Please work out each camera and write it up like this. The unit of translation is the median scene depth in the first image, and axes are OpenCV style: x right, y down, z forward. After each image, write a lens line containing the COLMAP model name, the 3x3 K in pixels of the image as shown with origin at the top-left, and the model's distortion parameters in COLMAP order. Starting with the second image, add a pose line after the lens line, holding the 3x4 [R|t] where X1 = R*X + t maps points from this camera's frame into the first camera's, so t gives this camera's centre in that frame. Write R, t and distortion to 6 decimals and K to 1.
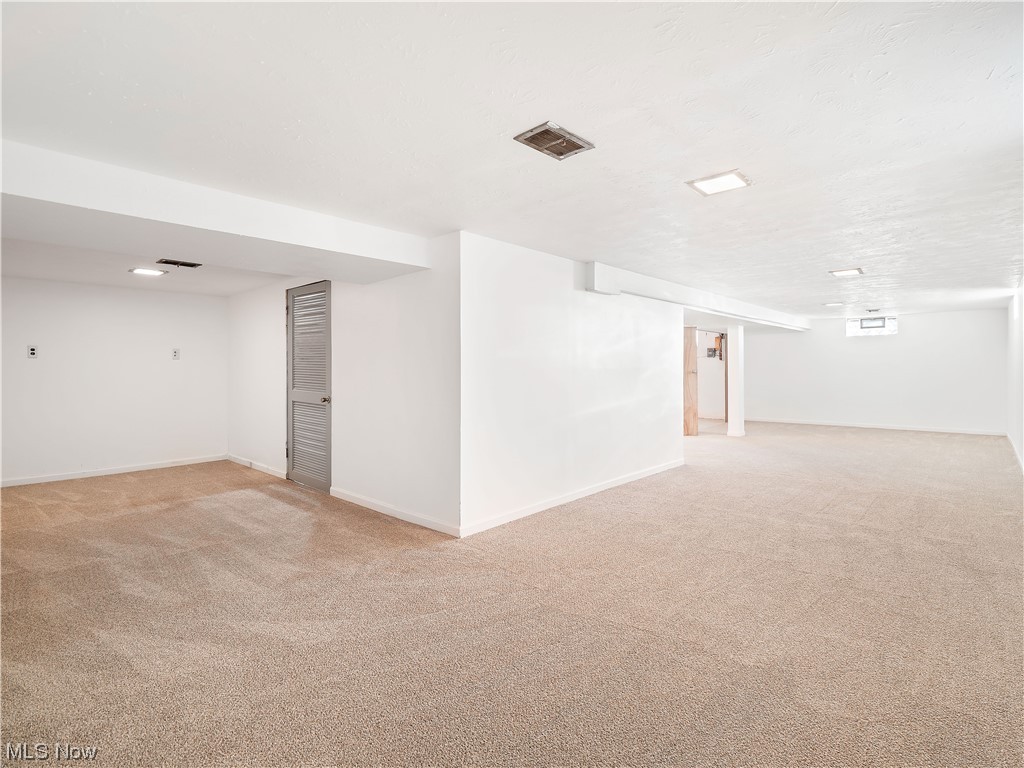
lens RADIAL K [[505.8, 0, 512.1], [0, 505.8, 369.1], [0, 0, 1]] dist [0.000442, -0.001040]
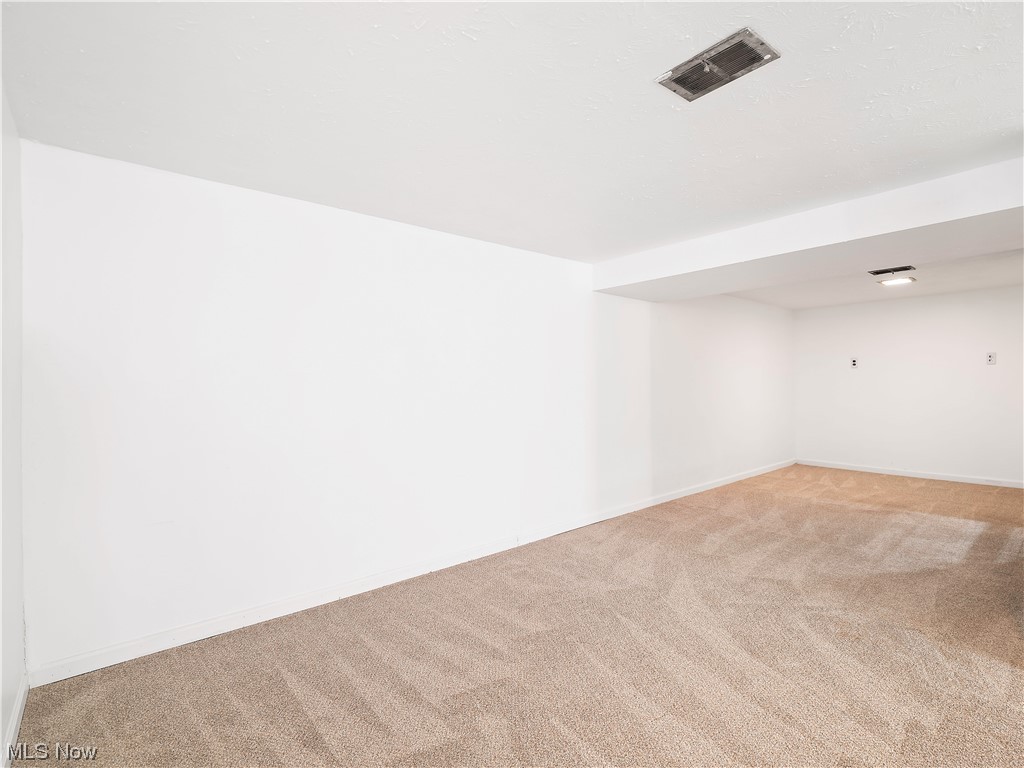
lens RADIAL K [[496.2, 0, 514.2], [0, 496.2, 378.1], [0, 0, 1]] dist [0.000236, -0.001928]
pose [[-0.140384, -0.005952, -0.990079, 0.580722], [0.011913, 0.999899, -0.007700, 0.002742], [0.990025, -0.012876, -0.140299, 0.562014]]
